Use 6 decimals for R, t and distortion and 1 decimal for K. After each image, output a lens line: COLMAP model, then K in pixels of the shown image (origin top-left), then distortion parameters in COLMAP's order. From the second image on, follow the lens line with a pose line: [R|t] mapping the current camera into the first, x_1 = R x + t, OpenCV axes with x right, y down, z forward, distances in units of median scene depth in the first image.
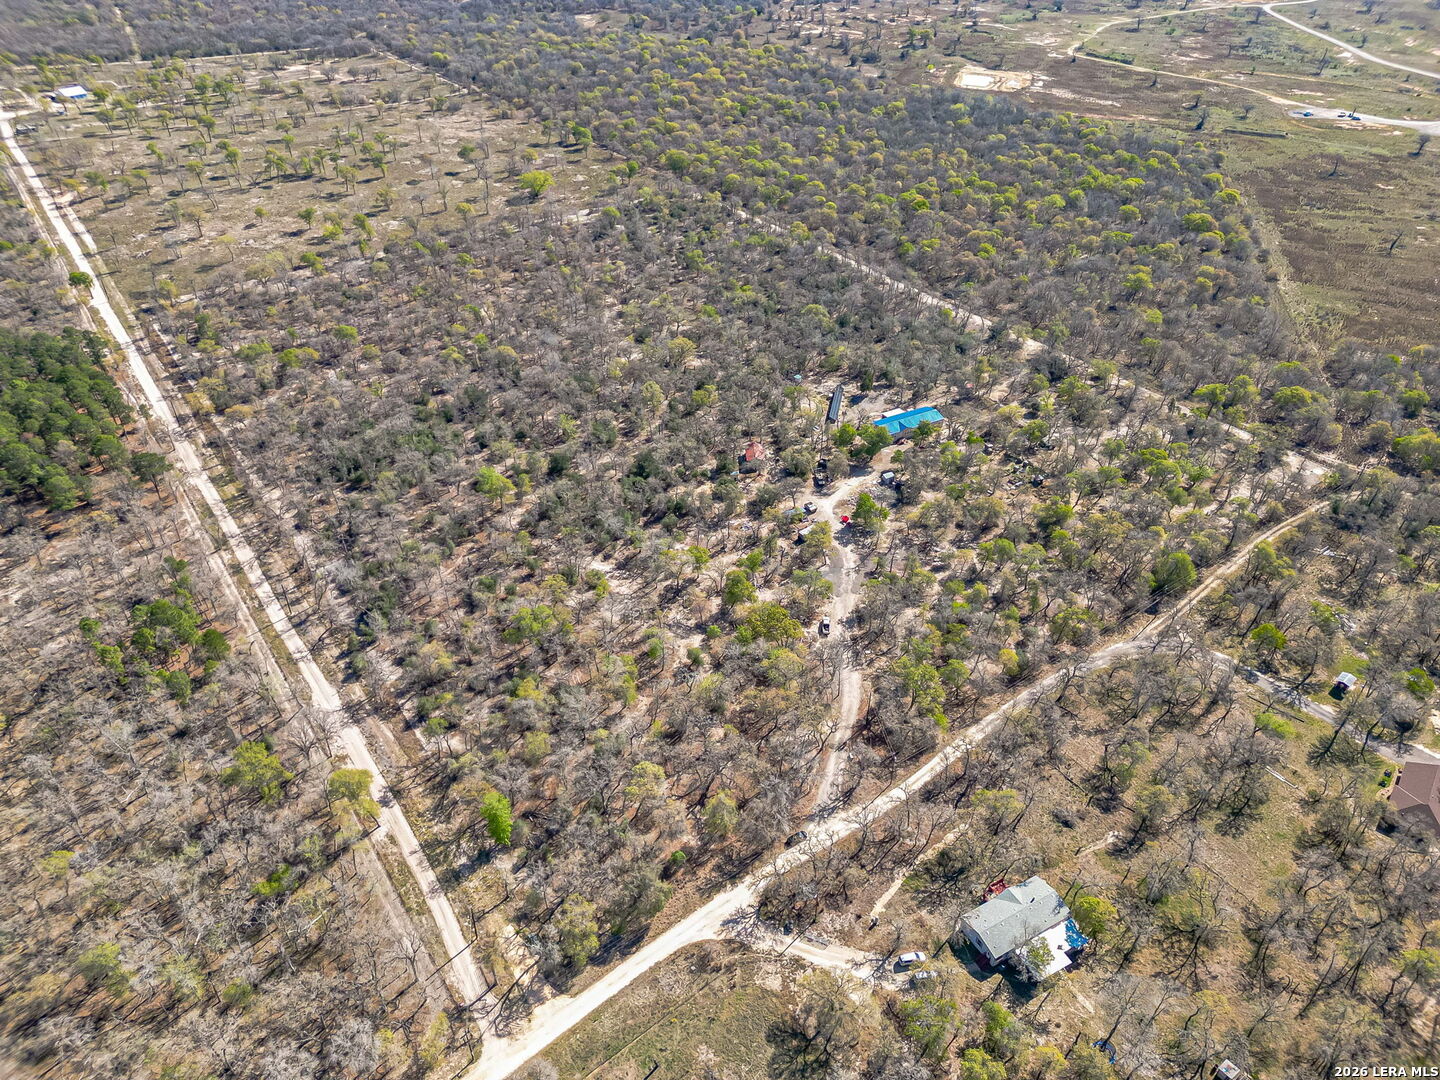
lens RADIAL K [[1003.2, 0, 714.3], [0, 1003.2, 543.1], [0, 0, 1]] dist [0.072050, -0.063992]
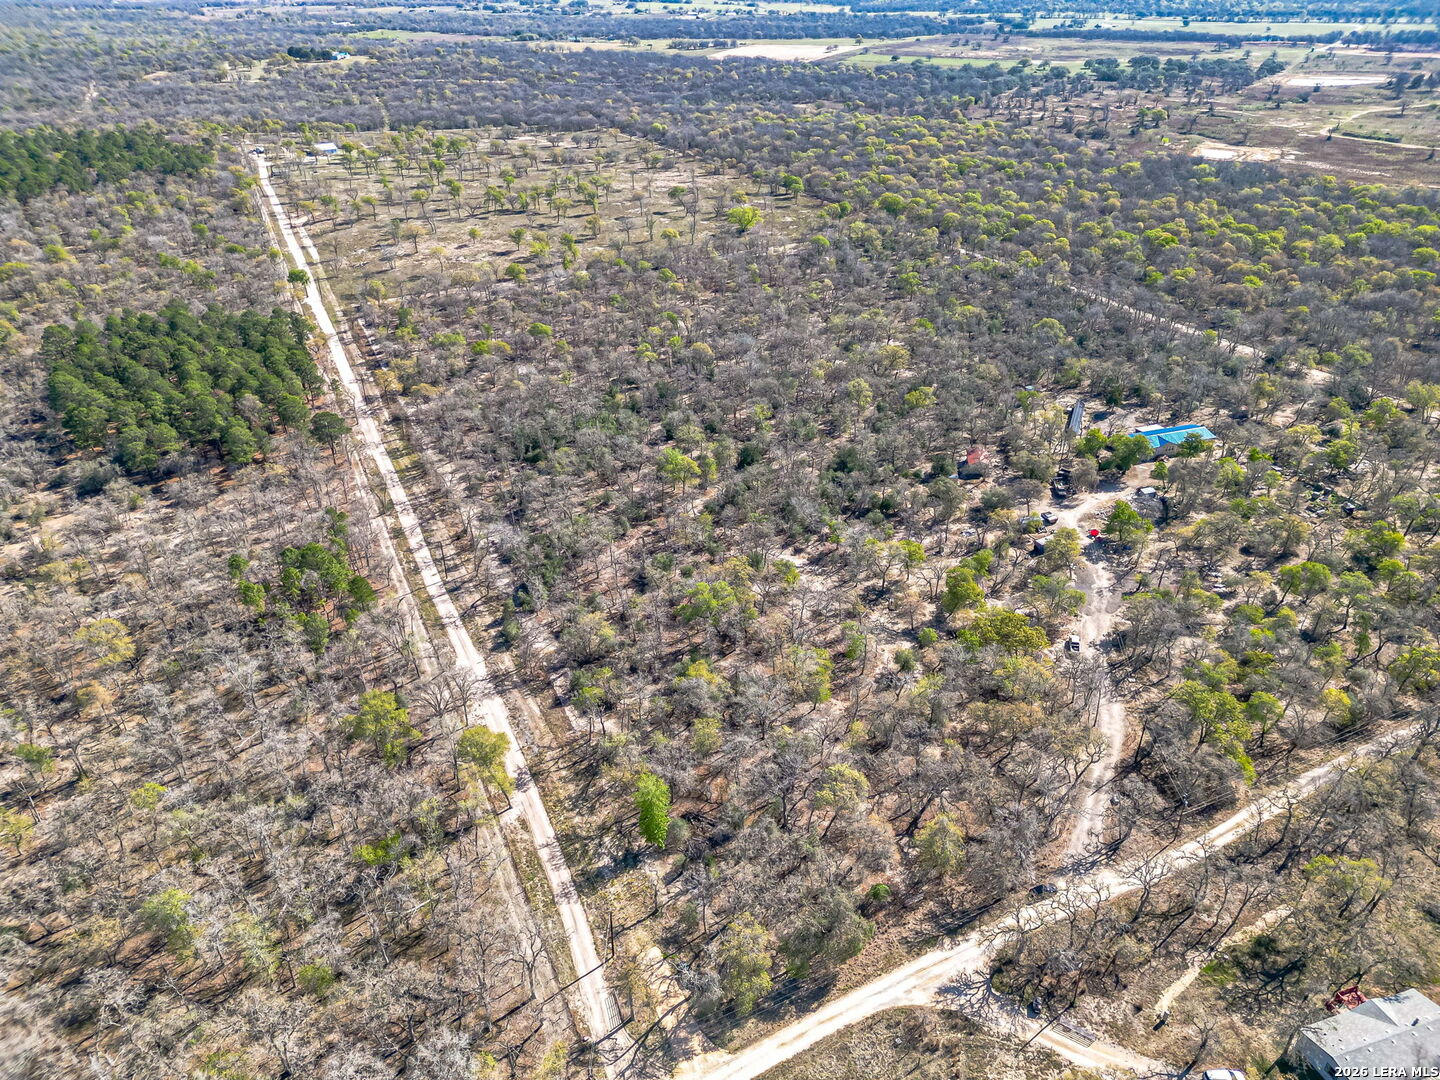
lens RADIAL K [[1003.2, 0, 714.3], [0, 1003.2, 543.1], [0, 0, 1]] dist [0.072050, -0.063992]
pose [[0.983321, 0.076154, -0.165166, -0.035371], [-0.093857, 0.990330, -0.102164, 0.095357], [0.155789, 0.115962, 0.980960, 0.141229]]
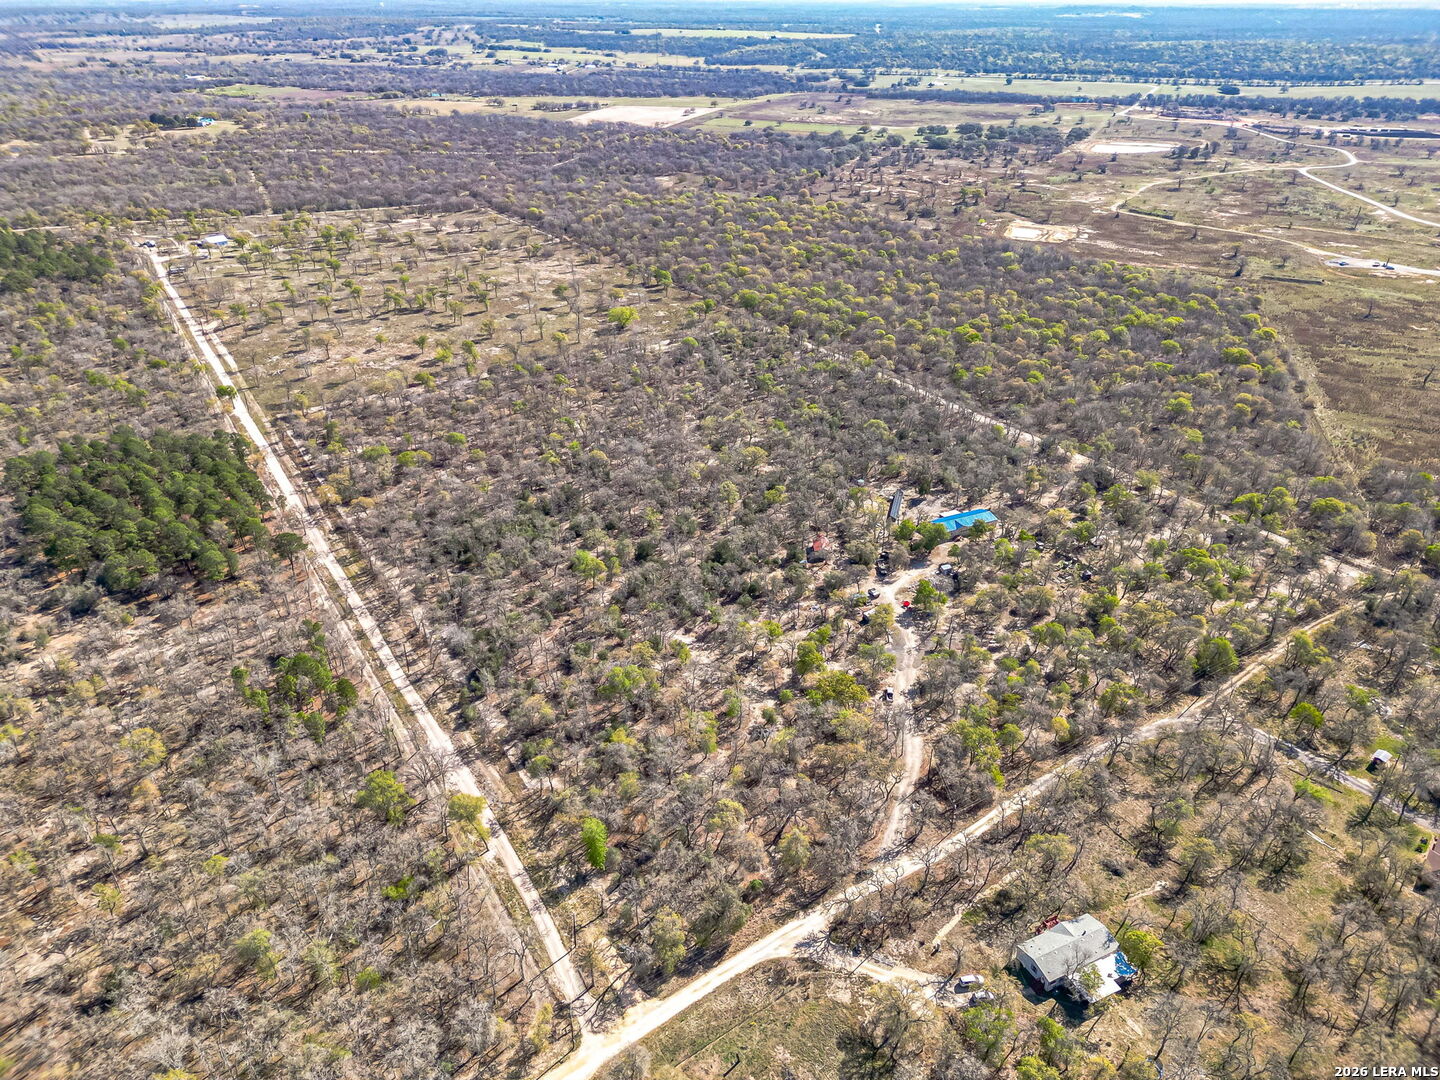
lens RADIAL K [[1003.2, 0, 714.3], [0, 1003.2, 543.1], [0, 0, 1]] dist [0.072050, -0.063992]
pose [[0.998394, 0.020855, -0.052681, -0.020774], [-0.027664, 0.990859, -0.132037, 0.059043], [0.049446, 0.133282, 0.989844, -0.097150]]
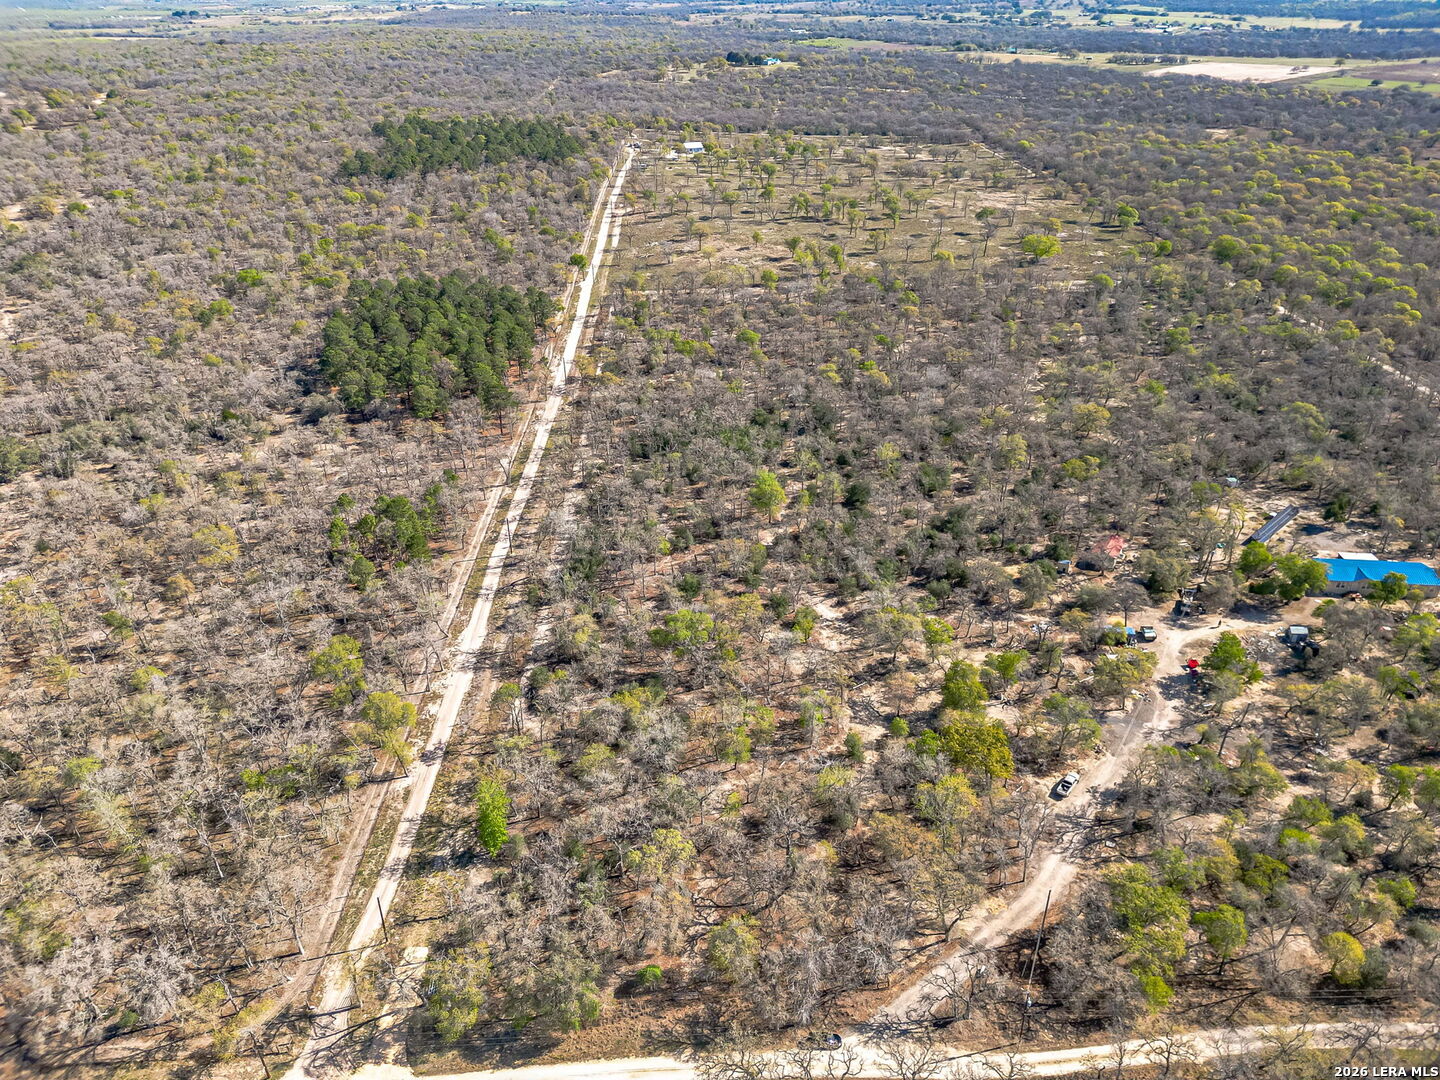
lens RADIAL K [[1003.2, 0, 714.3], [0, 1003.2, 543.1], [0, 0, 1]] dist [0.072050, -0.063992]
pose [[0.825327, 0.268355, -0.496810, 0.179952], [-0.326599, 0.944610, -0.032327, 0.025565], [0.460617, 0.188938, 0.867257, 0.239921]]
